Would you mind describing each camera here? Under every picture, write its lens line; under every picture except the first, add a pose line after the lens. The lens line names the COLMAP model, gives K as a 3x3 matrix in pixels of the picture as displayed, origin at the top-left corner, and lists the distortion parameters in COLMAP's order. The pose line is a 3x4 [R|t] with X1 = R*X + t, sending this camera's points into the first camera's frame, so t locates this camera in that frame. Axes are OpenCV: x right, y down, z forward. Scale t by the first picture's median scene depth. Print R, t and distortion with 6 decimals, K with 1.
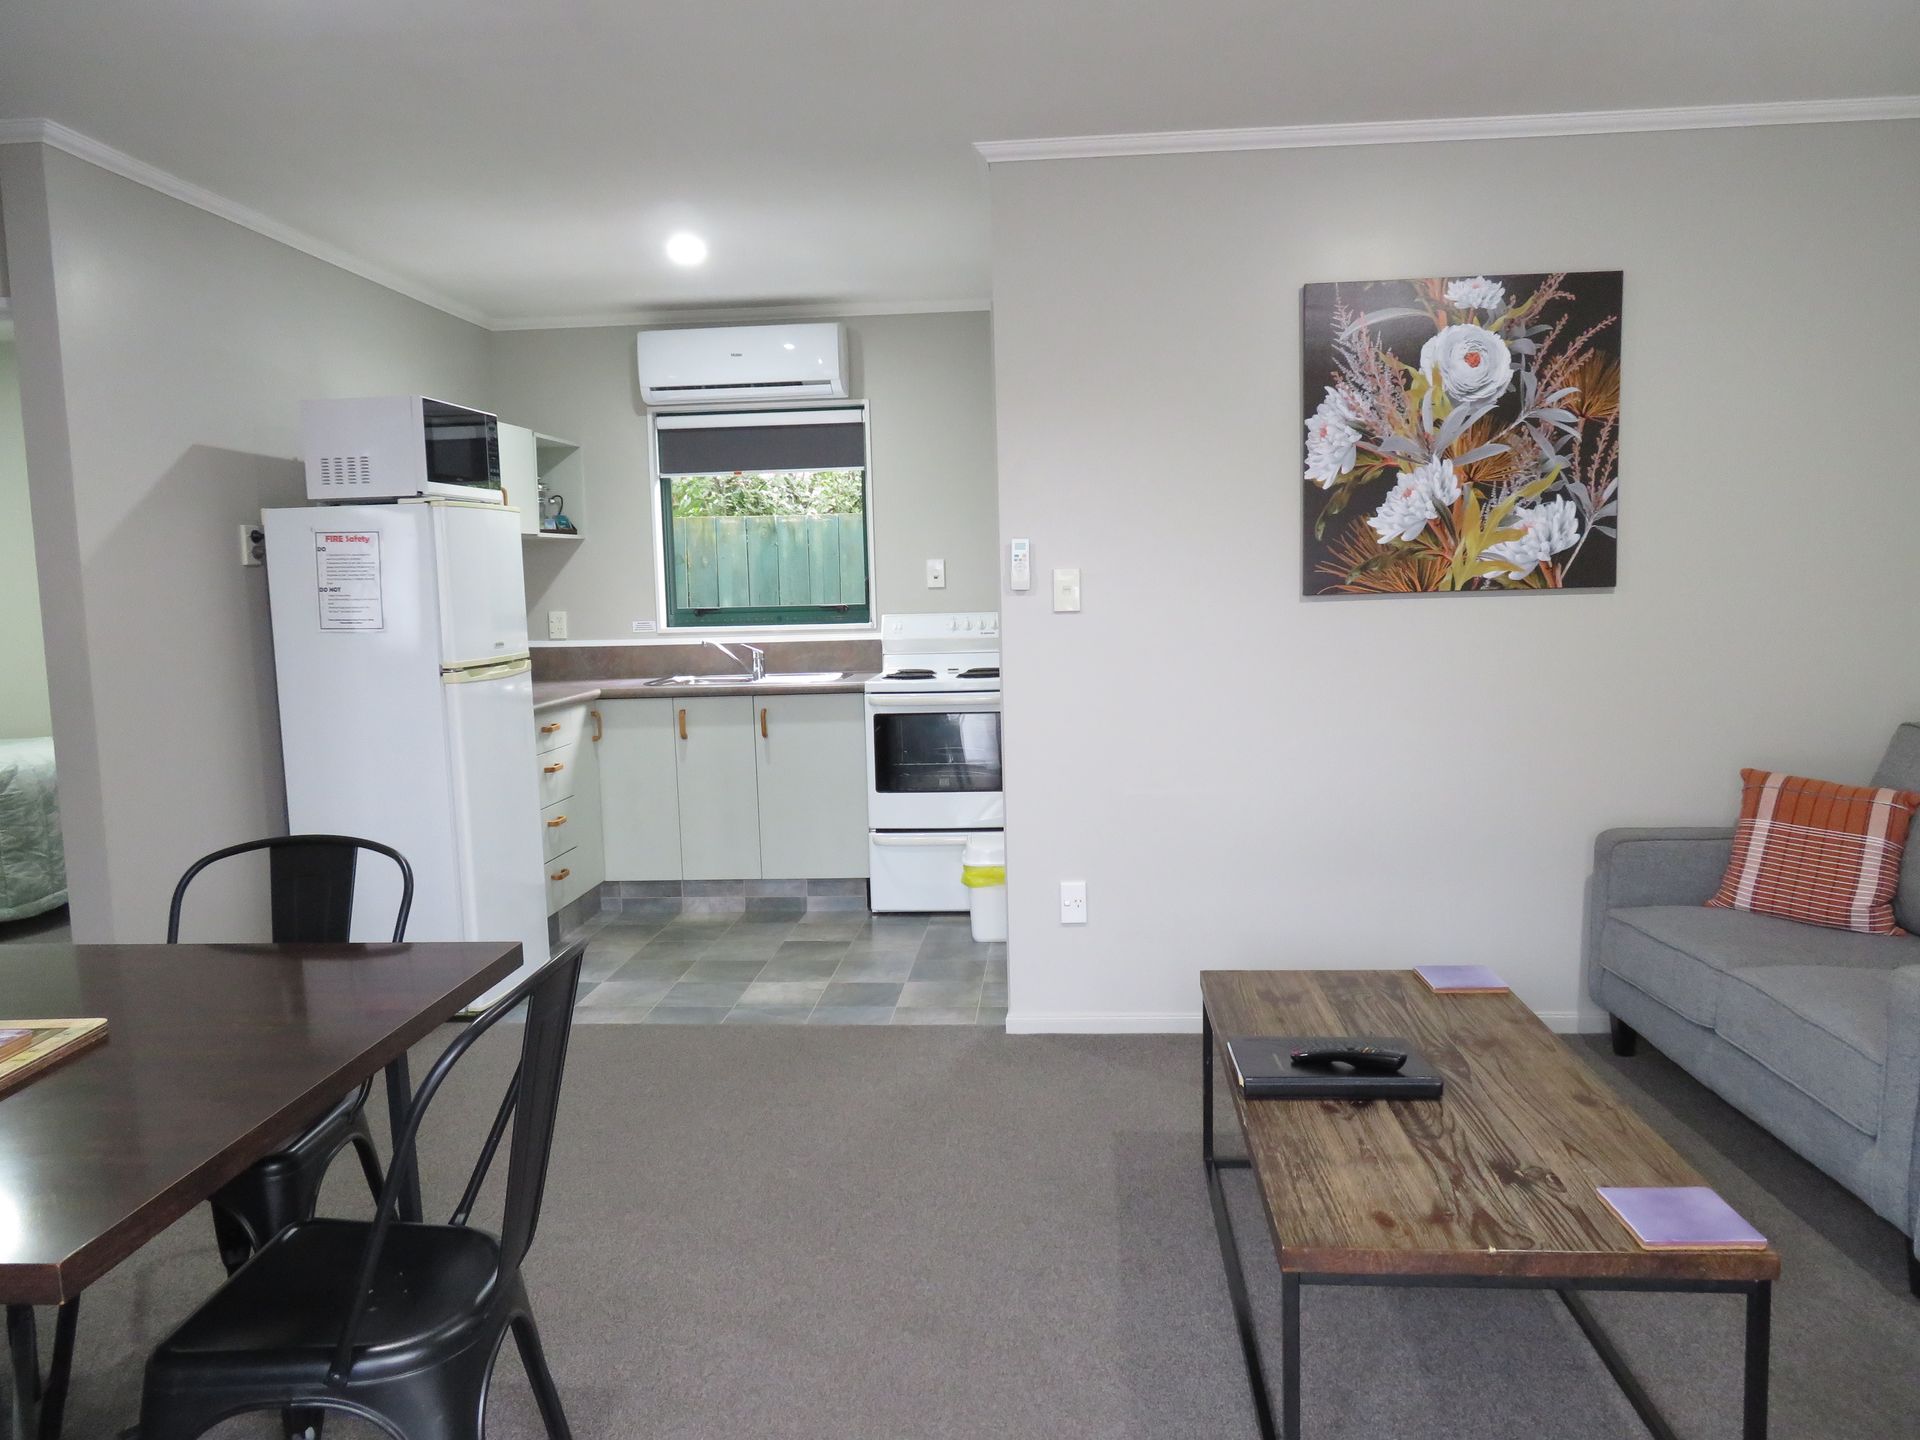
lens RADIAL K [[1371.7, 0, 960.0], [0, 1371.7, 720.0], [0, 0, 1]] dist [-0.008482, -0.004170]
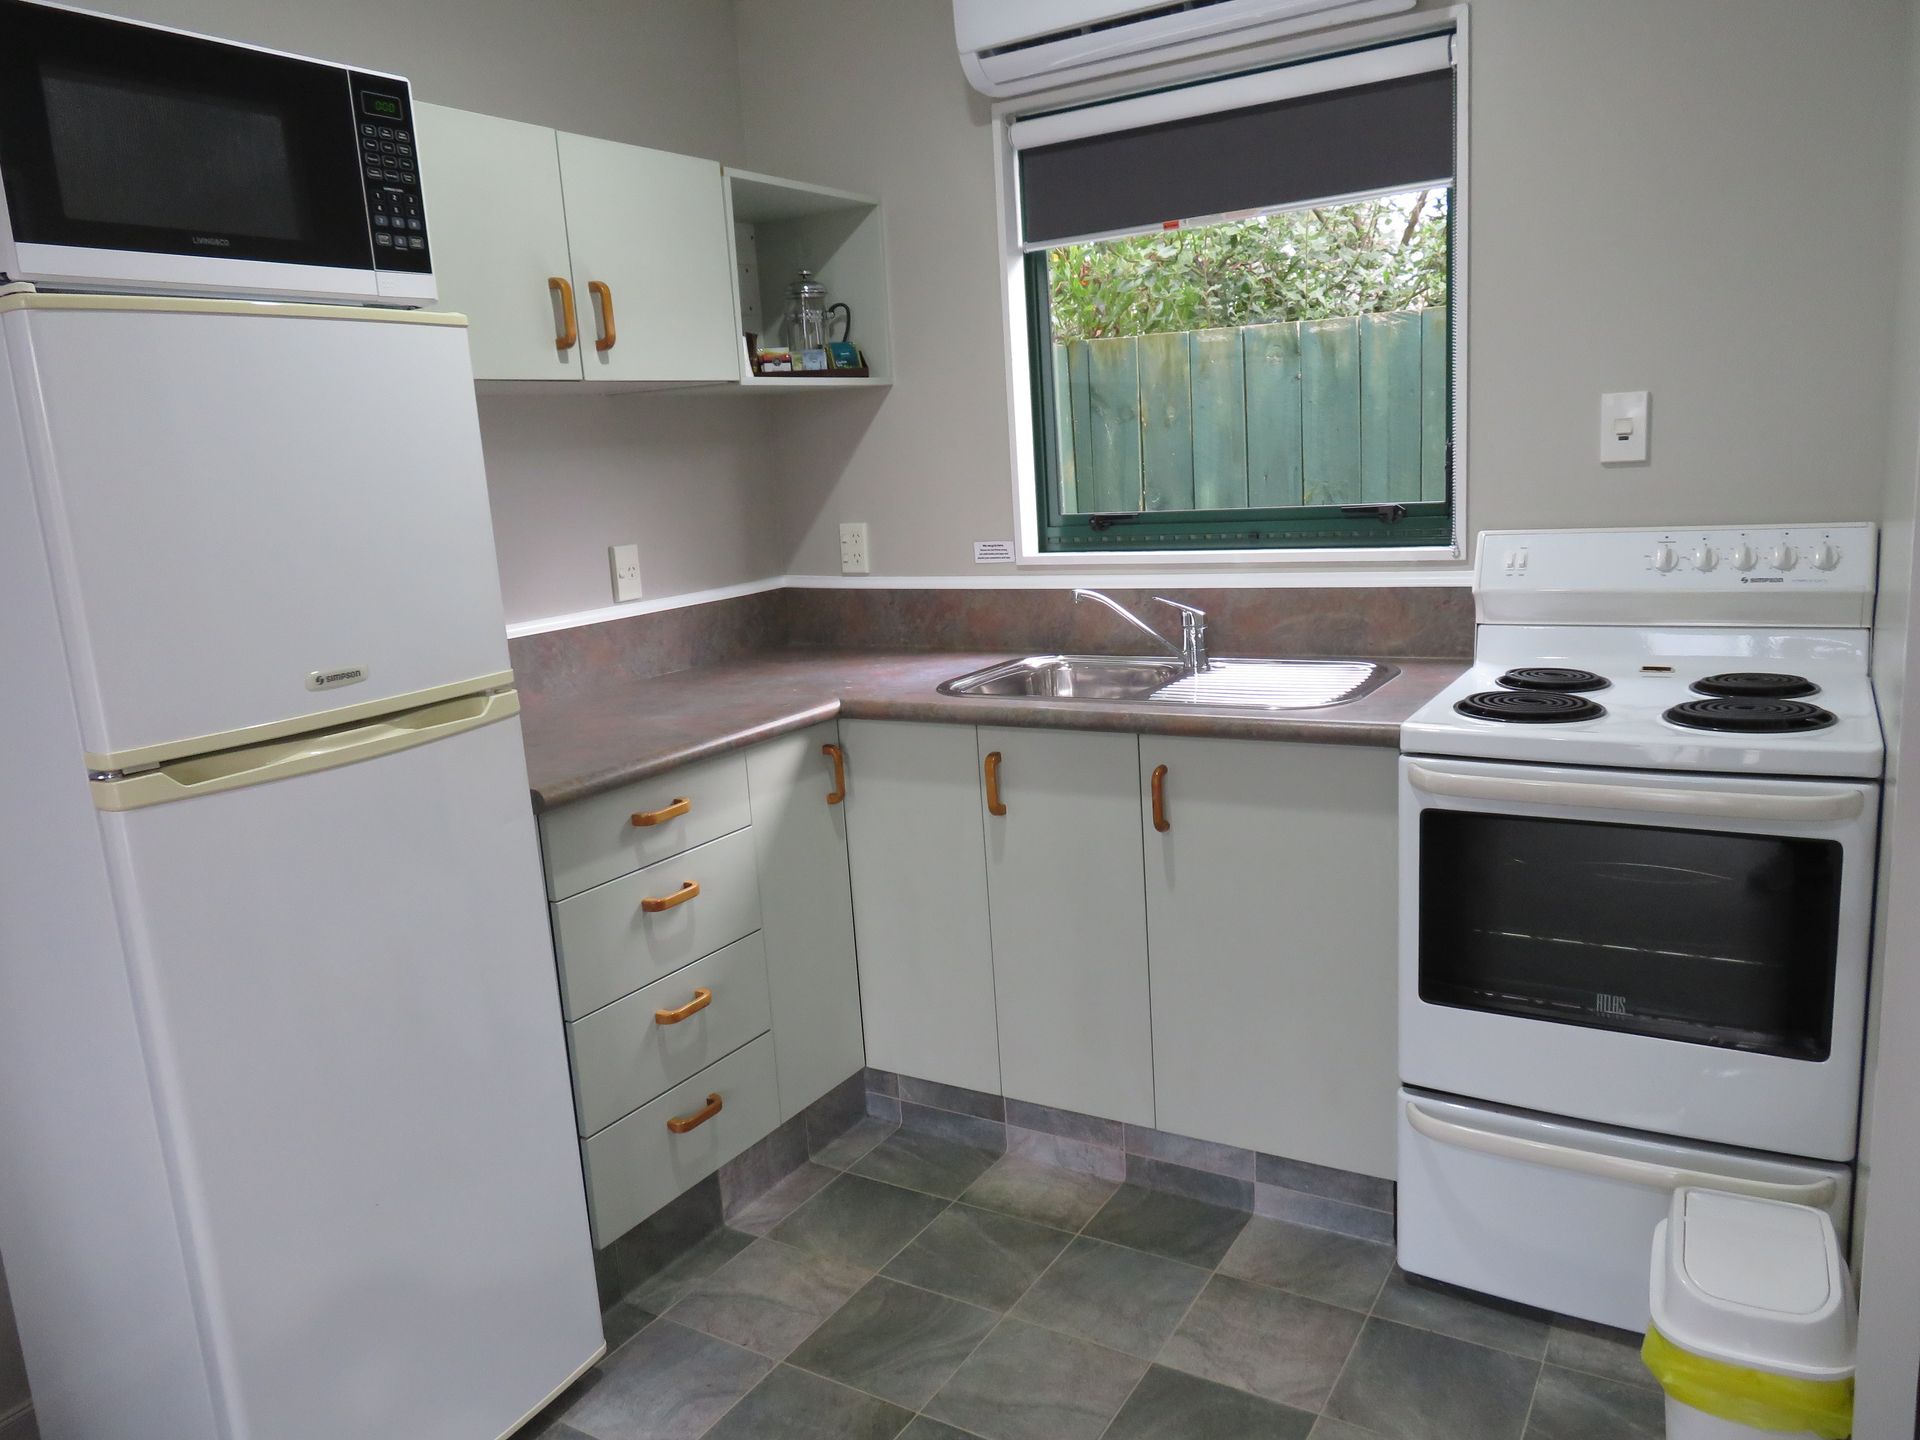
lens RADIAL K [[1371.7, 0, 960.0], [0, 1371.7, 720.0], [0, 0, 1]] dist [-0.008482, -0.004170]
pose [[0.890790, 0.058373, -0.450650, -0.005131], [-0.007656, 0.993502, 0.113555, -0.066080], [0.454350, -0.097703, 0.885449, 0.549288]]
